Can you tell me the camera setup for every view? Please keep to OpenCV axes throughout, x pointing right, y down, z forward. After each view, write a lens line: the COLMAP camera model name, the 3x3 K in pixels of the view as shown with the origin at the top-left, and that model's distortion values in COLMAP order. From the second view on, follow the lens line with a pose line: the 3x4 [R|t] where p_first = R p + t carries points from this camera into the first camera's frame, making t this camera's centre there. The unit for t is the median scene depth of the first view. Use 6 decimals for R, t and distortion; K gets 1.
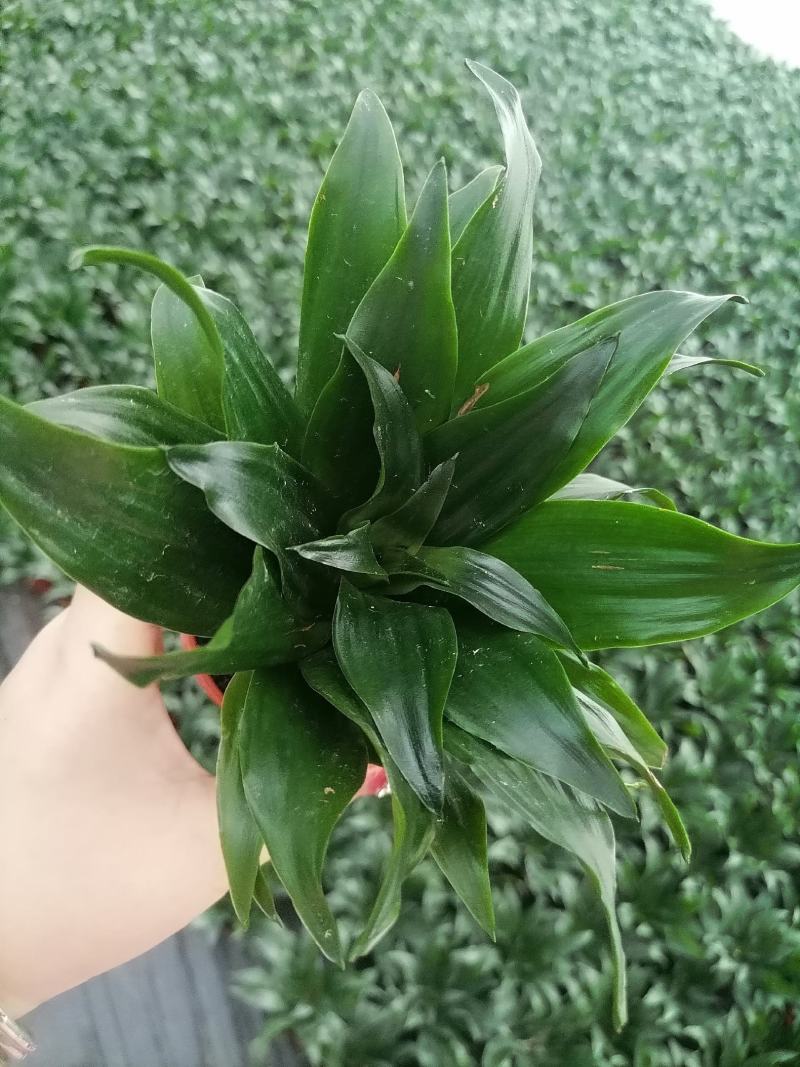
lens RADIAL K [[835.5, 0, 404.0], [0, 835.5, 532.9], [0, 0, 1]] dist [-0.009444, 0.009469]
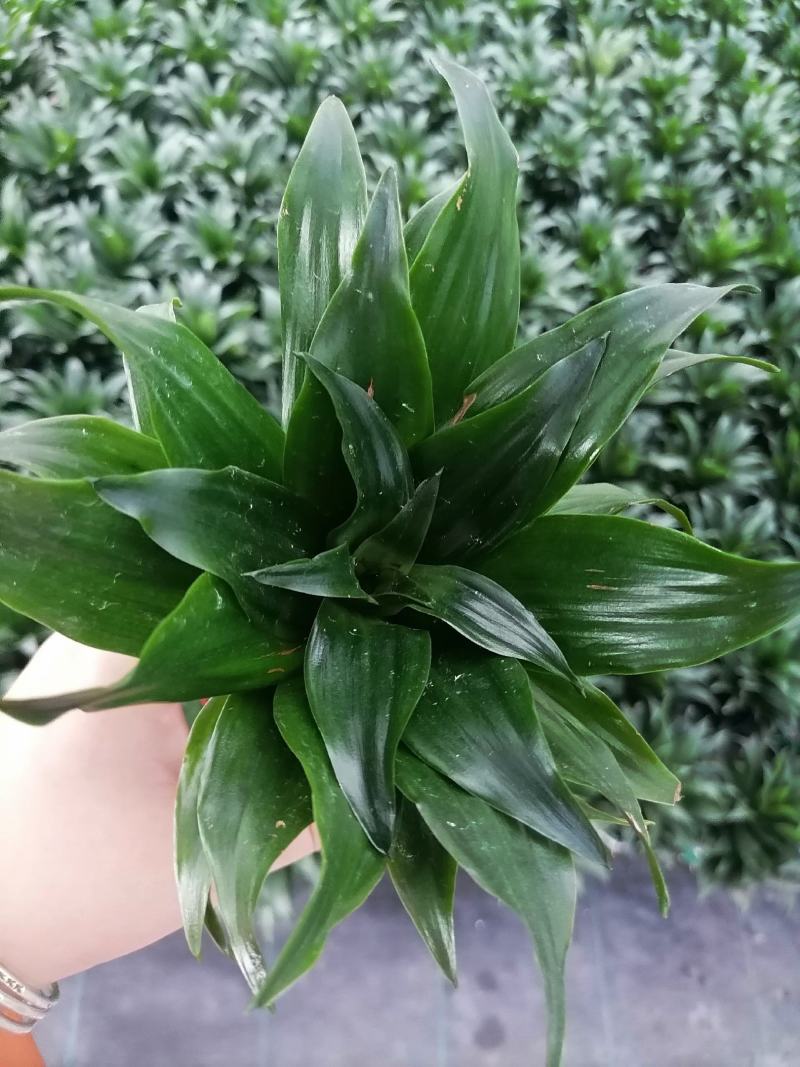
lens RADIAL K [[835.5, 0, 399.7], [0, 835.5, 532.5], [0, 0, 1]] dist [-0.009444, 0.009469]
pose [[0.988575, -0.017336, -0.149730, 0.176612], [0.017338, 0.999849, -0.001292, -0.024109], [0.149730, -0.001319, 0.988726, 0.055114]]
